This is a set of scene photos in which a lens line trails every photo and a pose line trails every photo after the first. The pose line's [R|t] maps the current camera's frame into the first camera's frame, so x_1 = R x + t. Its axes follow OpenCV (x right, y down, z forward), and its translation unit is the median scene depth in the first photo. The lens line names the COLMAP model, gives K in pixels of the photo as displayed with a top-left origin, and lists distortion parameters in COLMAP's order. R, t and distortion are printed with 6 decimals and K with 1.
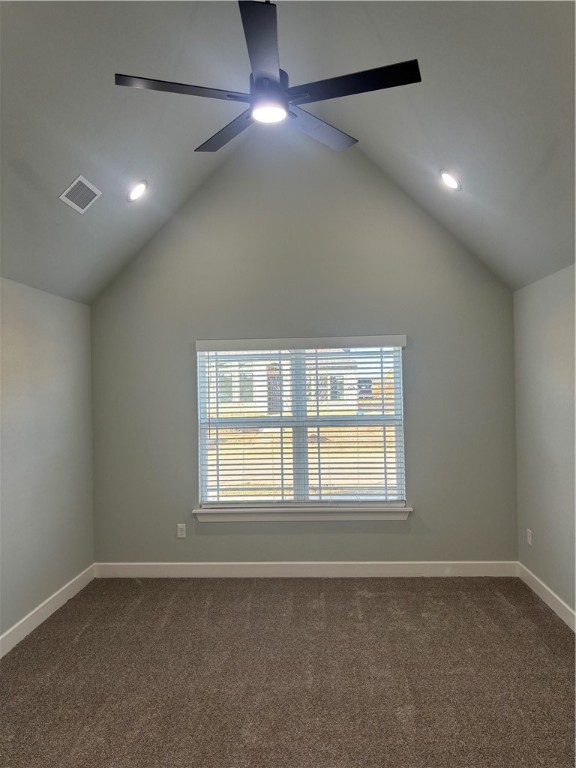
lens RADIAL K [[577.6, 0, 288.0], [0, 577.6, 384.0], [0, 0, 1]] dist [0.047068, -0.007292]
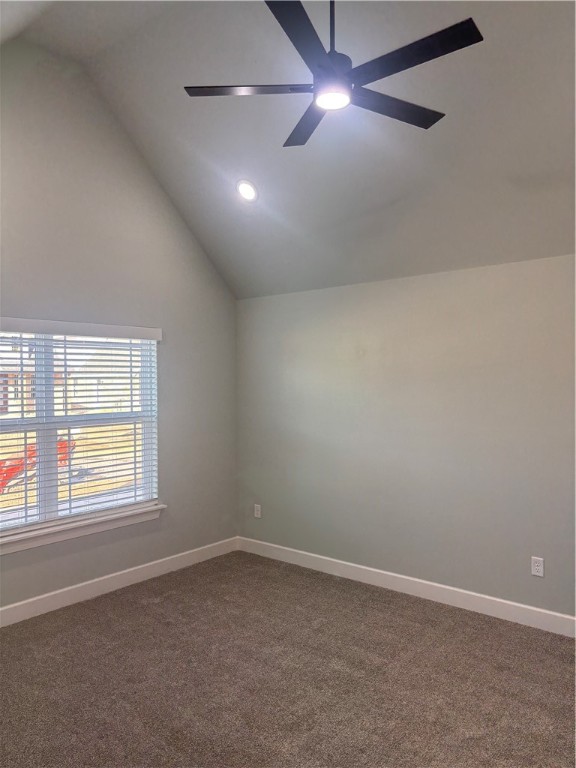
lens RADIAL K [[586.0, 0, 290.7], [0, 586.0, 388.3], [0, 0, 1]] dist [0.055529, -0.005009]
pose [[0.597805, 0.002114, 0.801639, -0.449269], [-0.002815, 0.999996, -0.000538, 0.015639], [-0.801636, -0.001935, 0.597809, 0.226295]]
